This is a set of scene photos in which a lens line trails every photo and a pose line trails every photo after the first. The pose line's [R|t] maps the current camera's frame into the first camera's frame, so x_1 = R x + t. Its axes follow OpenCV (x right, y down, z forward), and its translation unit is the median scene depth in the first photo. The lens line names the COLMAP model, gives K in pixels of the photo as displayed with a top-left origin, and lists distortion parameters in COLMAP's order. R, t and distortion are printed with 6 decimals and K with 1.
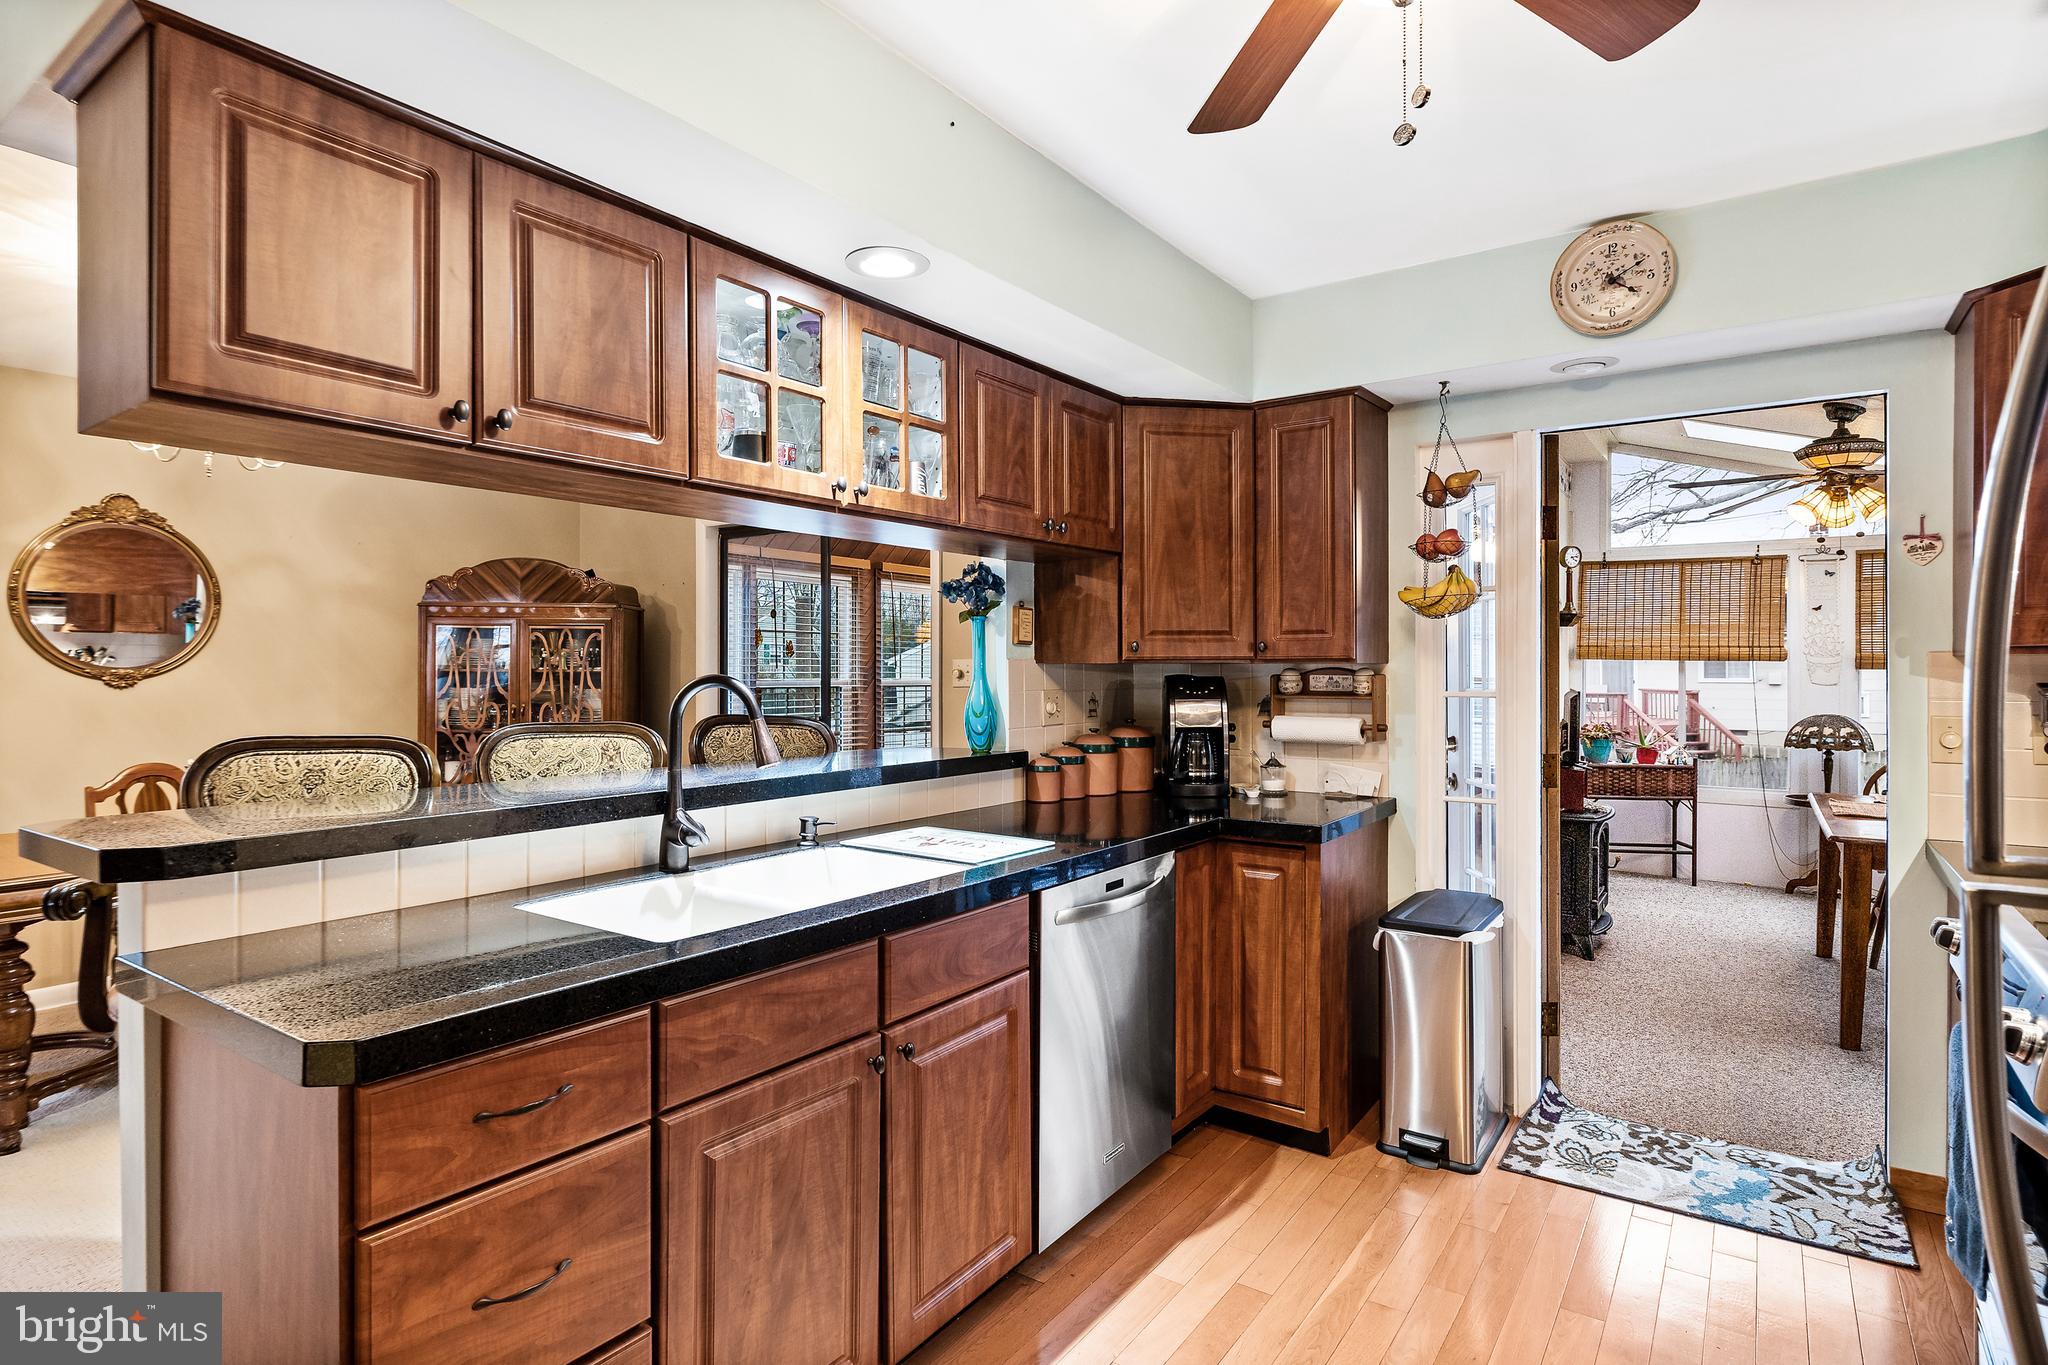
lens RADIAL K [[1051.9, 0, 1025.5], [0, 1051.9, 677.2], [0, 0, 1]] dist [0.001279, 0.000101]
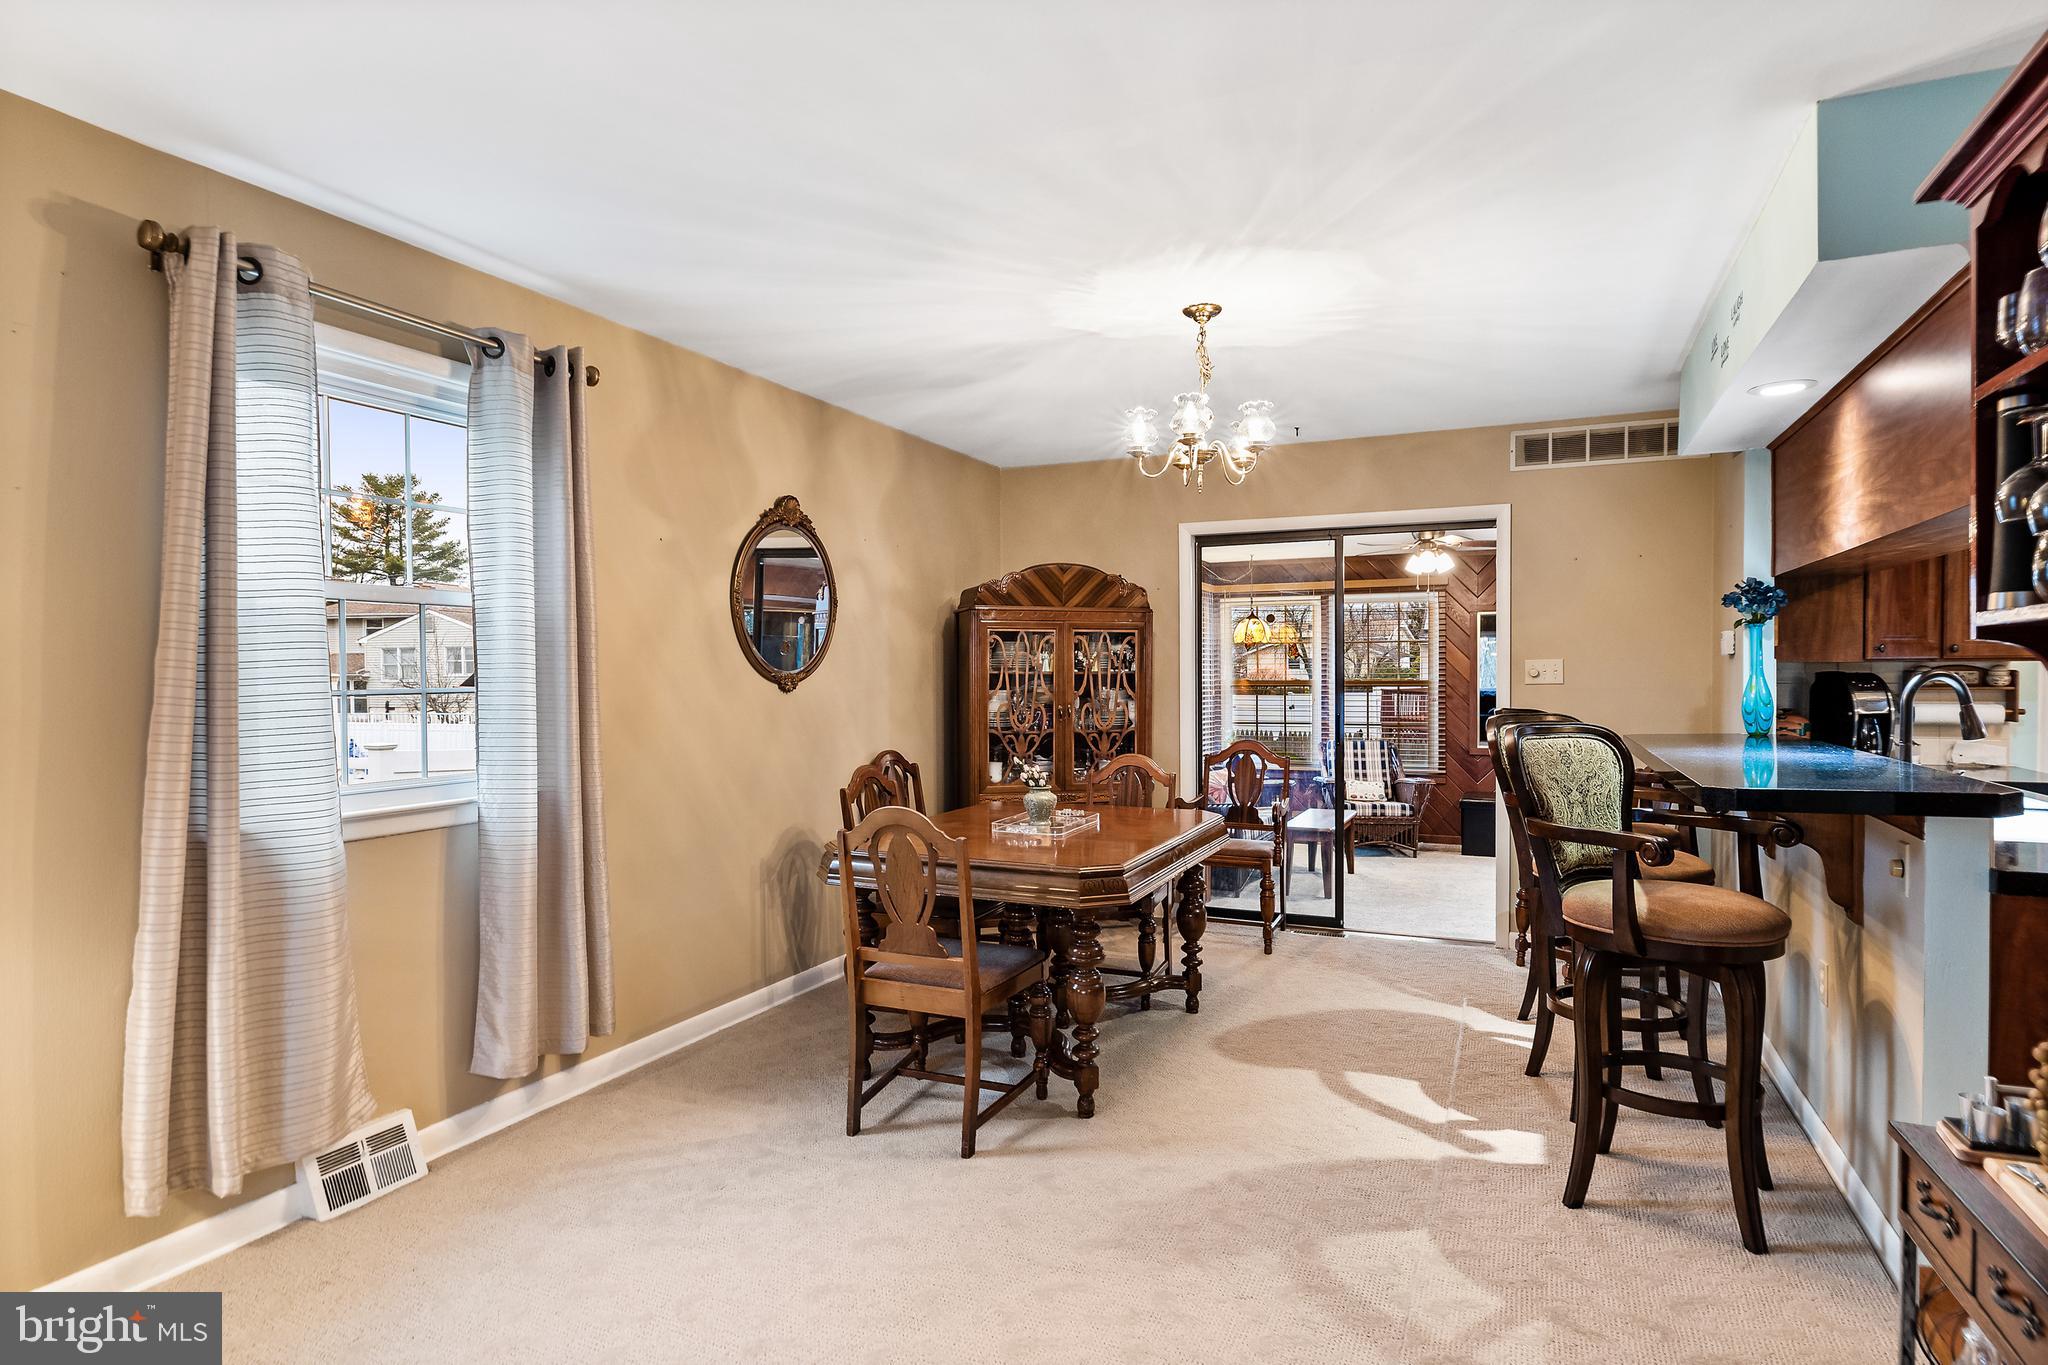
lens RADIAL K [[1117.3, 0, 1022.1], [0, 1117.3, 680.9], [0, 0, 1]] dist [0.001285, 0.000071]
pose [[0.981902, -0.010354, 0.189107, -0.805287], [0.009553, 0.999941, 0.005147, -0.004863], [-0.189150, -0.003248, 0.981943, -0.072705]]
